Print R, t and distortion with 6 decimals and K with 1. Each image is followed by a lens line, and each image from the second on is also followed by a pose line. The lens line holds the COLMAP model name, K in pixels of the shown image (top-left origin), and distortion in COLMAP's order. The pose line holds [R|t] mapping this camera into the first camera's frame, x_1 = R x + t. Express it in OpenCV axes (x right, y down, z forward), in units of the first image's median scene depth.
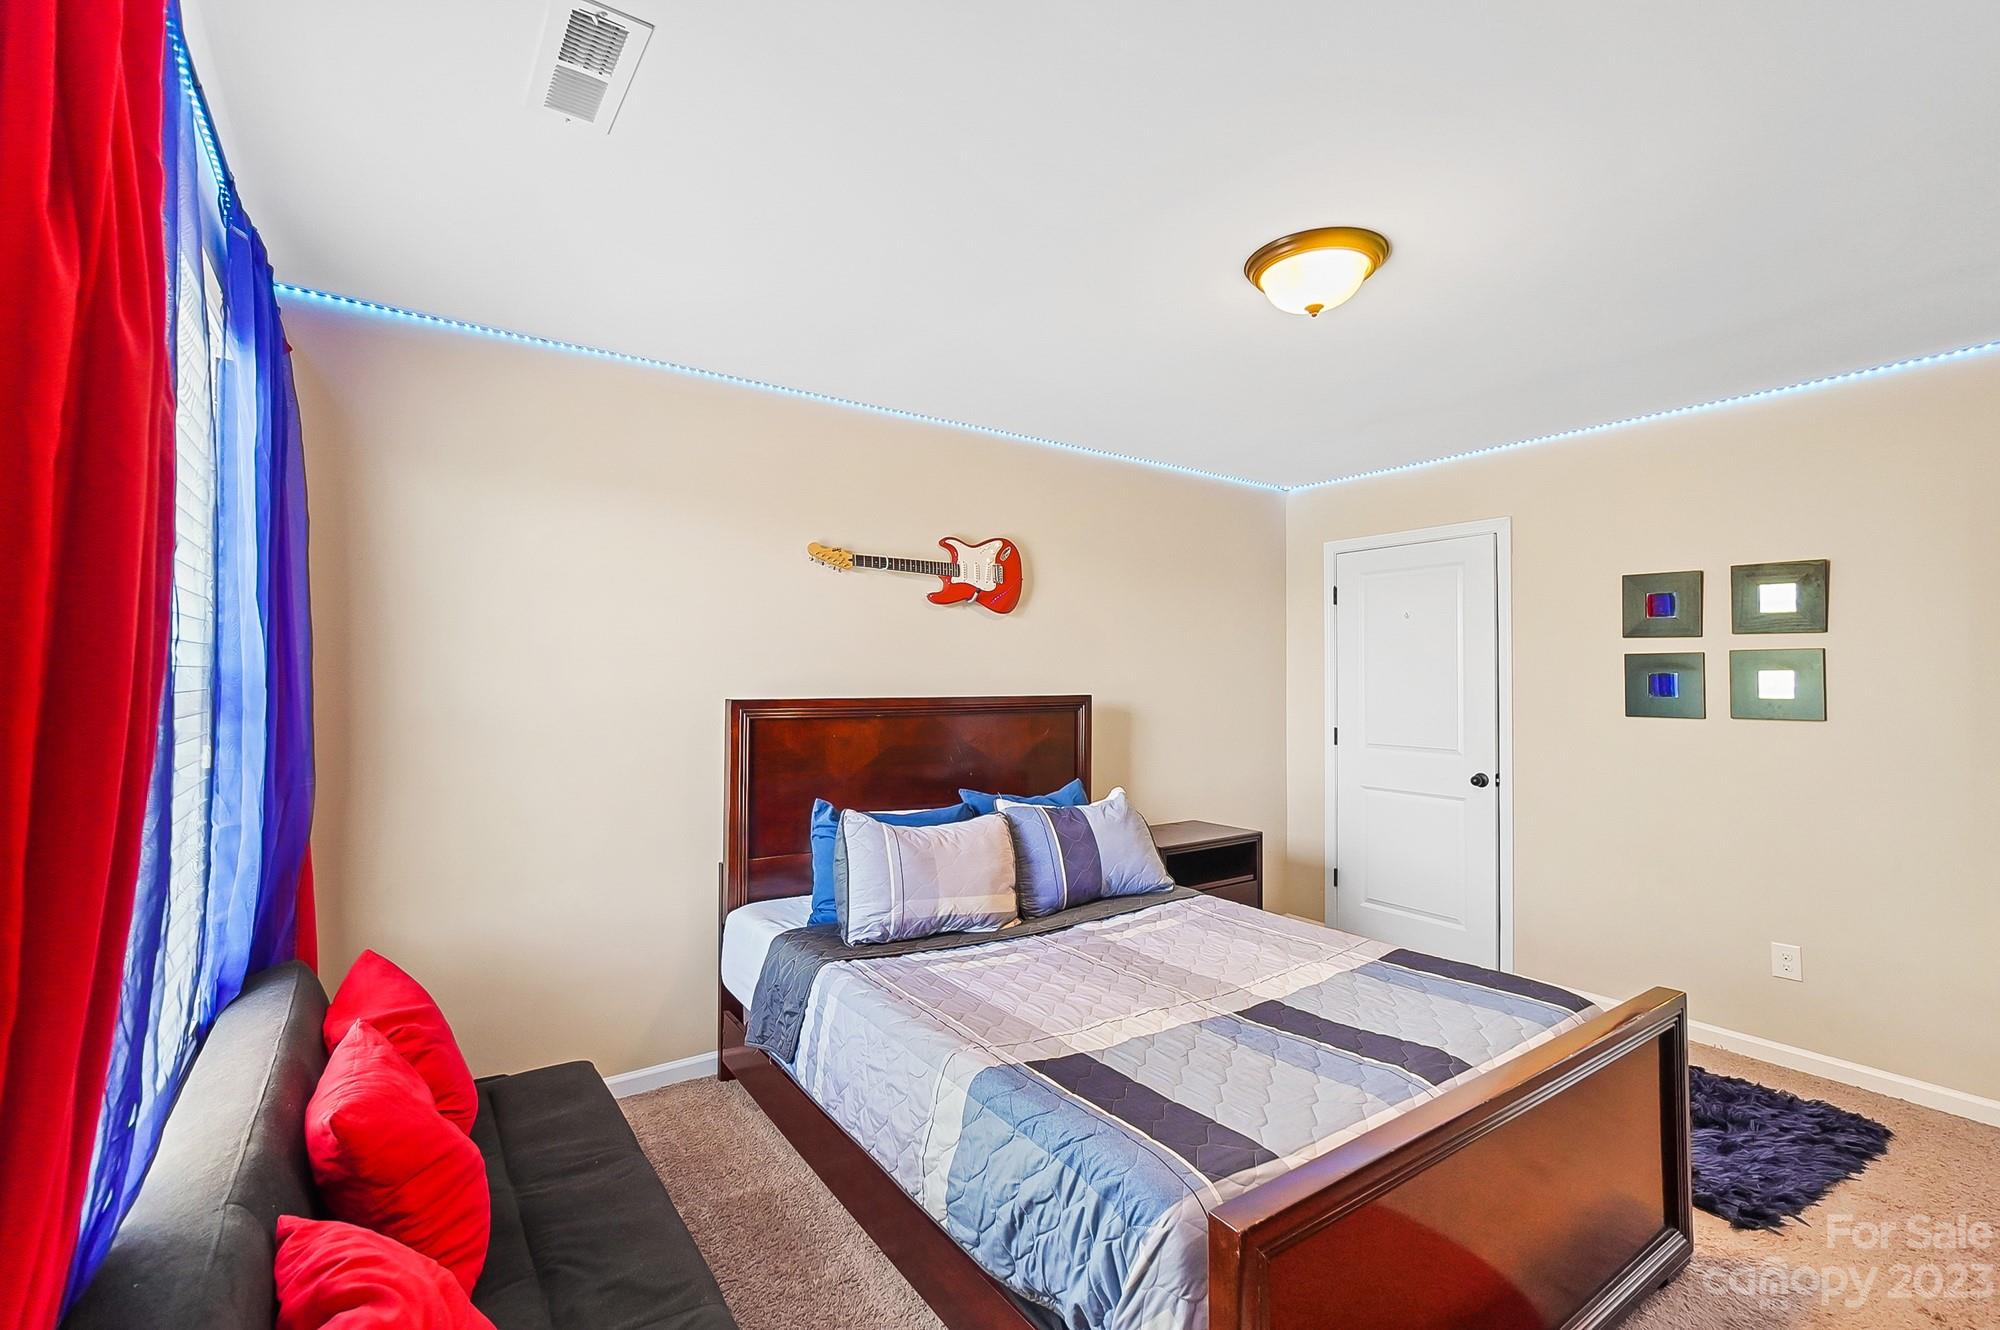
lens RADIAL K [[870.9, 0, 991.0], [0, 870.9, 658.2], [0, 0, 1]] dist [-0.002174, -0.000105]
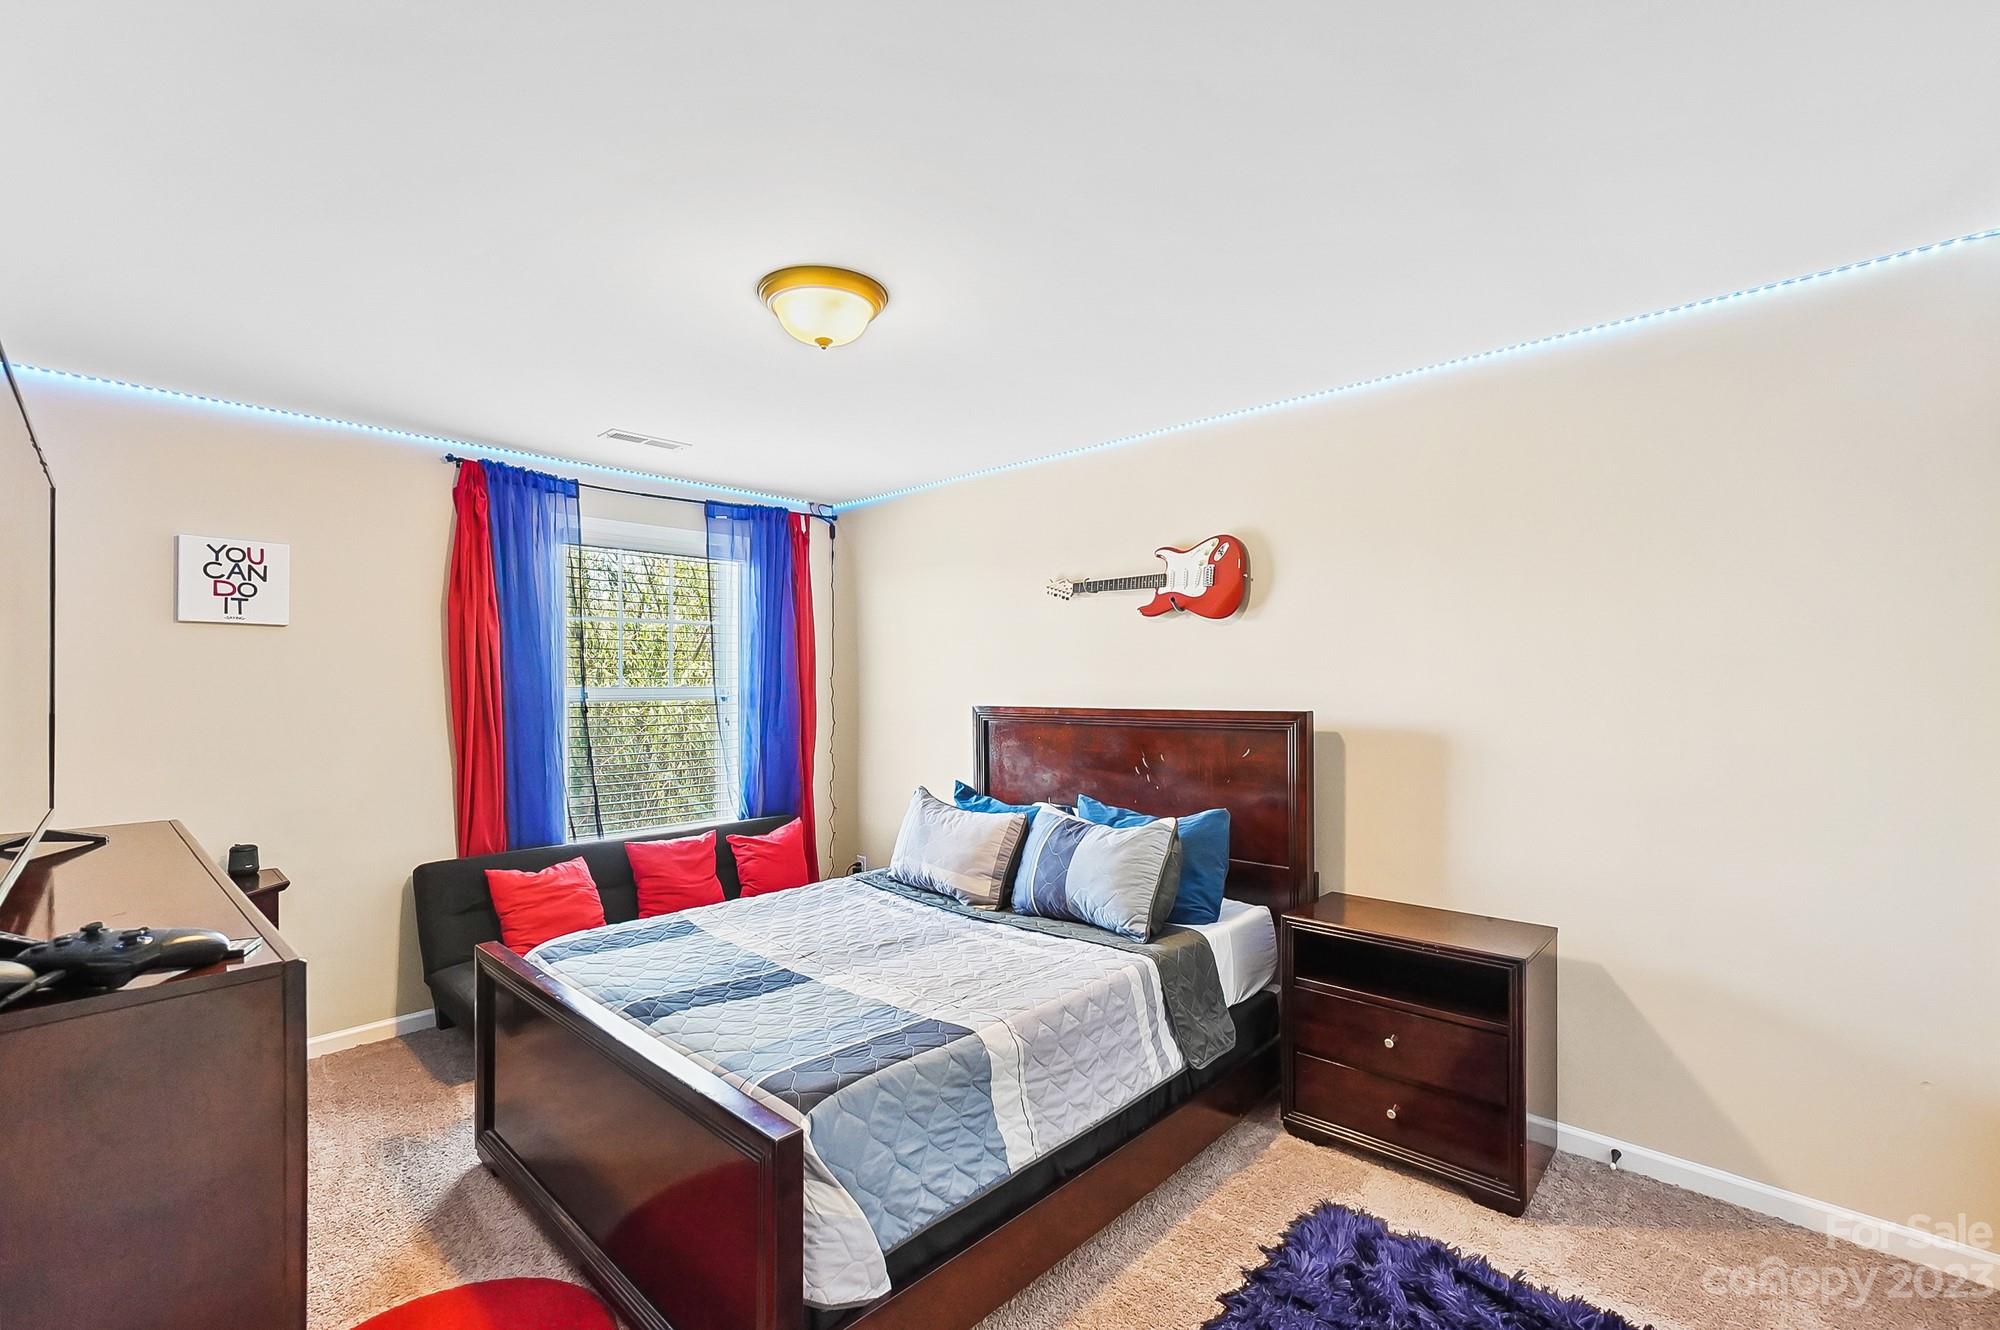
lens RADIAL K [[896.3, 0, 988.3], [0, 896.3, 673.1], [0, 0, 1]] dist [-0.002040, -0.000084]
pose [[0.195114, -0.009601, -0.980733, 0.924367], [0.034408, 0.999404, -0.002939, 0.000049], [0.980177, -0.033172, 0.195328, 0.608811]]
